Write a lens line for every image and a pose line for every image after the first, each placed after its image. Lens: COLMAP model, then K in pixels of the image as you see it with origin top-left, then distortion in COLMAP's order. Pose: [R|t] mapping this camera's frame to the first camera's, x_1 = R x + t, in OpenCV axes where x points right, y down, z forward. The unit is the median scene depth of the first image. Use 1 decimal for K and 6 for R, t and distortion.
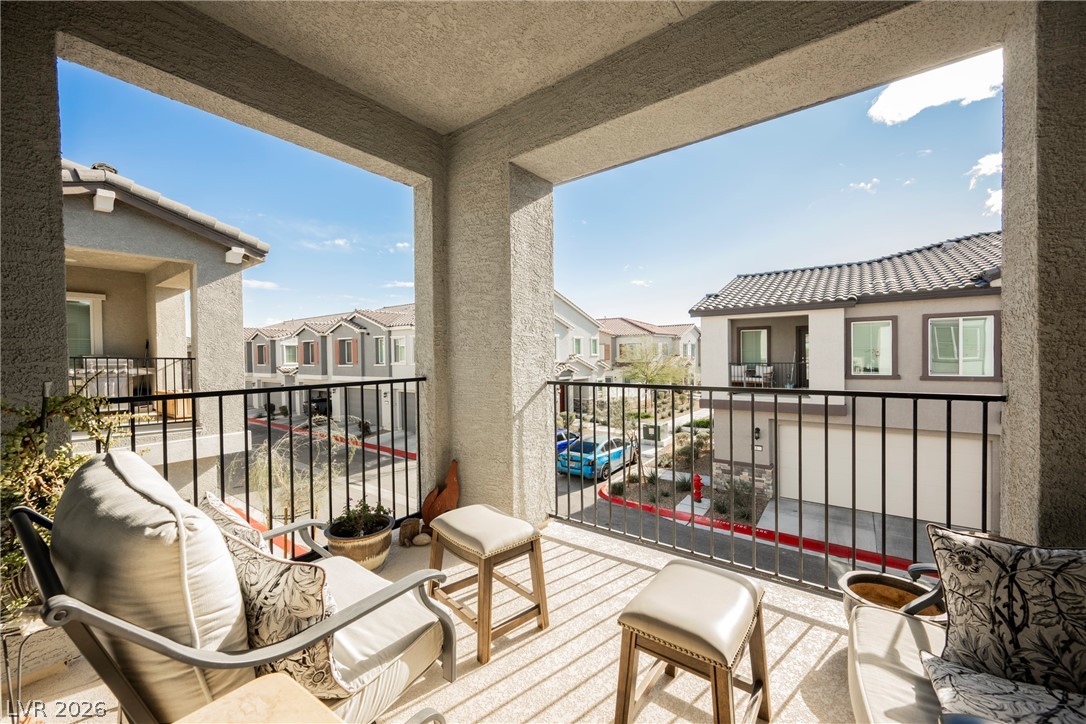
lens RADIAL K [[432.7, 0, 536.9], [0, 432.7, 362.2], [0, 0, 1]] dist [0.004582, -0.002061]
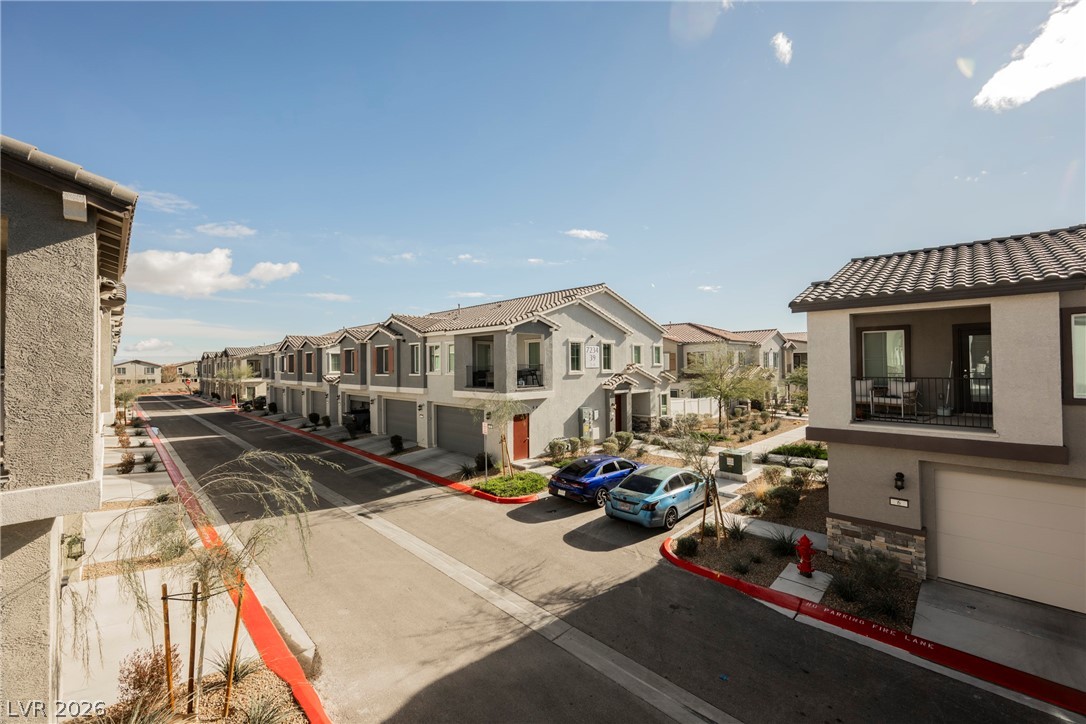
lens RADIAL K [[432.7, 0, 538.4], [0, 432.7, 358.3], [0, 0, 1]] dist [0.004582, -0.002061]
pose [[0.990211, 0.002398, -0.139559, 0.032429], [-0.006792, 0.999496, -0.031023, -0.002591], [0.139414, 0.031667, 0.989728, 0.191921]]
